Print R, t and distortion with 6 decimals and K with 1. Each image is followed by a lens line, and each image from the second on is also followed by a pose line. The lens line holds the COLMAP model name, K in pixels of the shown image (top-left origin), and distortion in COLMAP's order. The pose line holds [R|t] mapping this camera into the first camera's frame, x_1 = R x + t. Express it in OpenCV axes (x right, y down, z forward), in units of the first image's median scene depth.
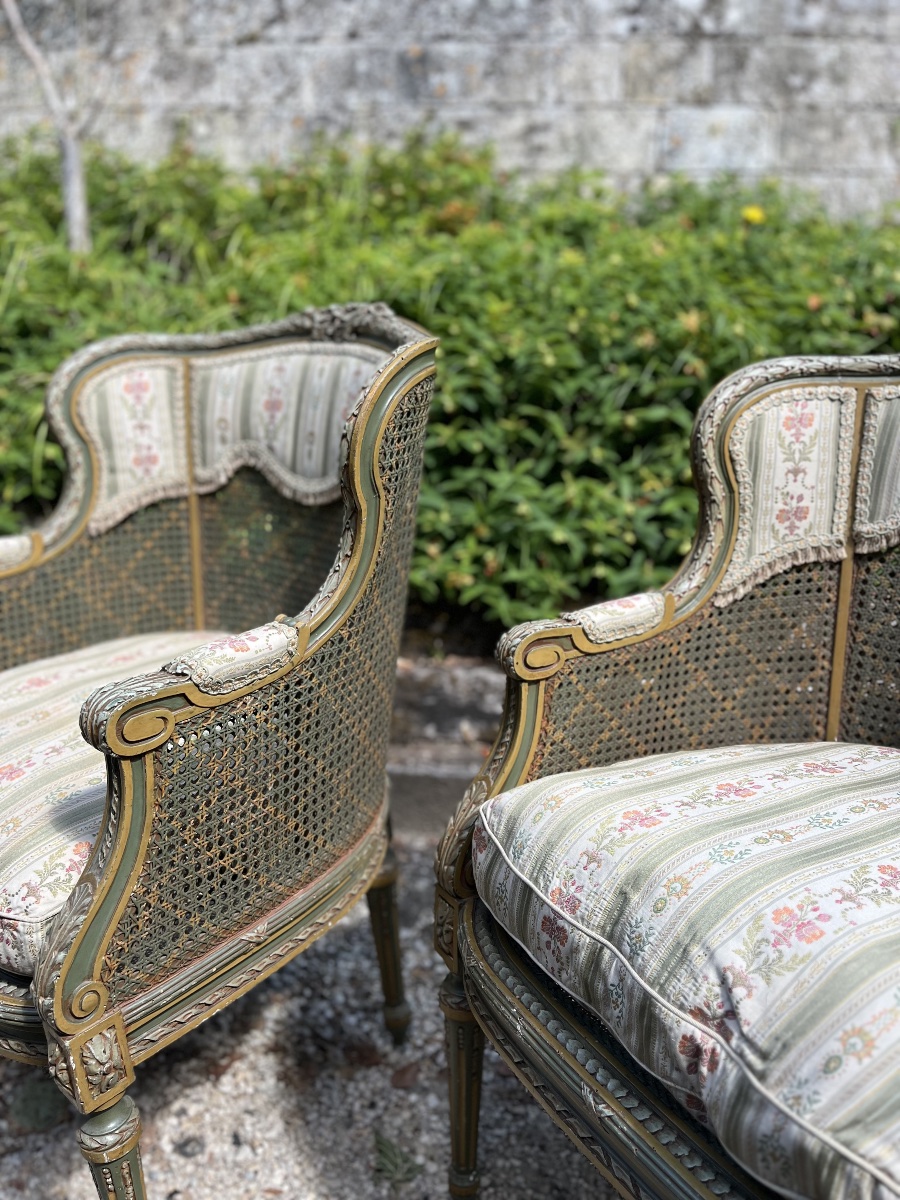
lens RADIAL K [[909.3, 0, 462.6], [0, 909.3, 612.3], [0, 0, 1]] dist [0.077488, -0.116106]
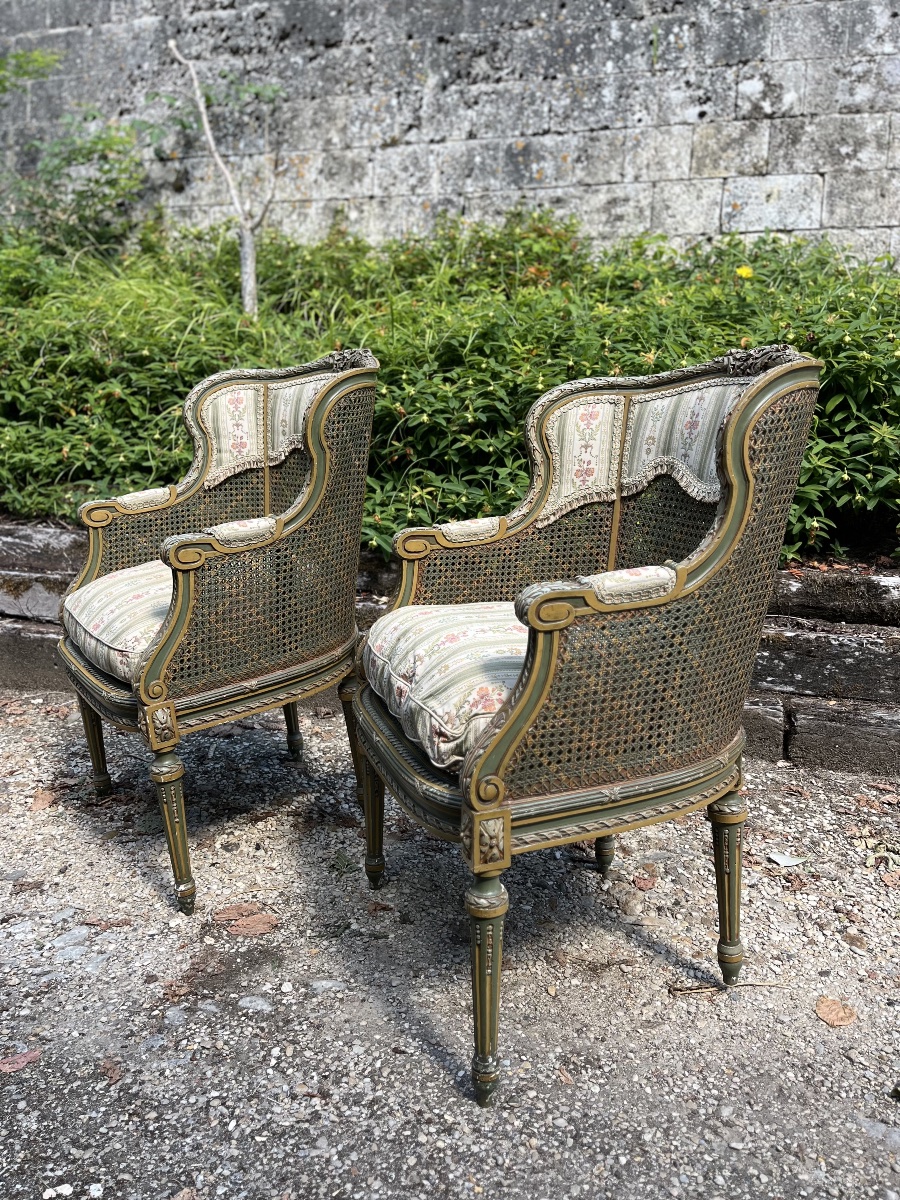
lens RADIAL K [[909.3, 0, 460.3], [0, 909.3, 617.9], [0, 0, 1]] dist [0.077488, -0.116106]
pose [[0.977291, 0.044863, -0.207099, 0.157490], [-0.052538, 0.998115, -0.031708, 0.069325], [0.205286, 0.041869, 0.977806, -0.202466]]
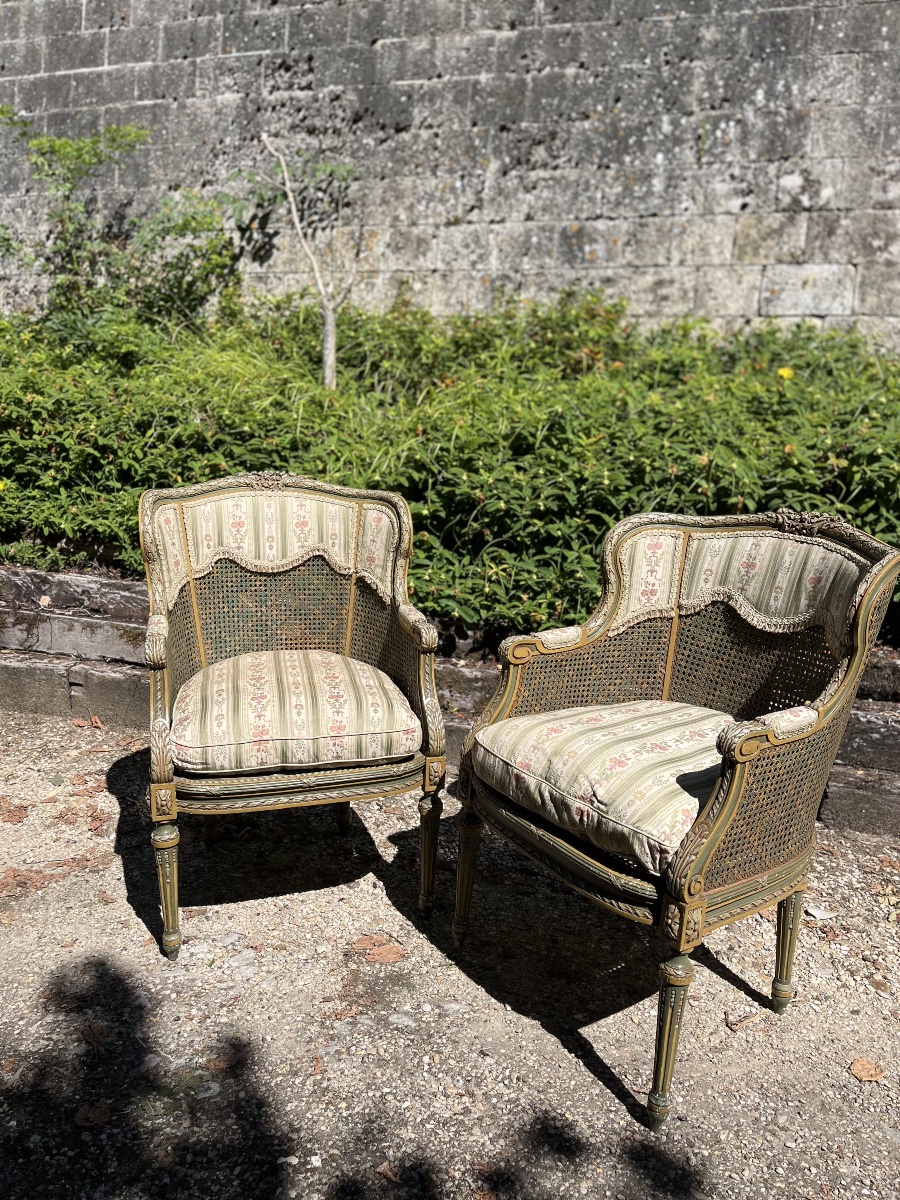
lens RADIAL K [[909.3, 0, 439.6], [0, 909.3, 621.4], [0, 0, 1]] dist [0.077488, -0.116106]
pose [[0.969969, 0.071074, -0.232612, 0.113325], [-0.079435, 0.996481, -0.026764, 0.016420], [0.229891, 0.044438, 0.972201, -0.333302]]
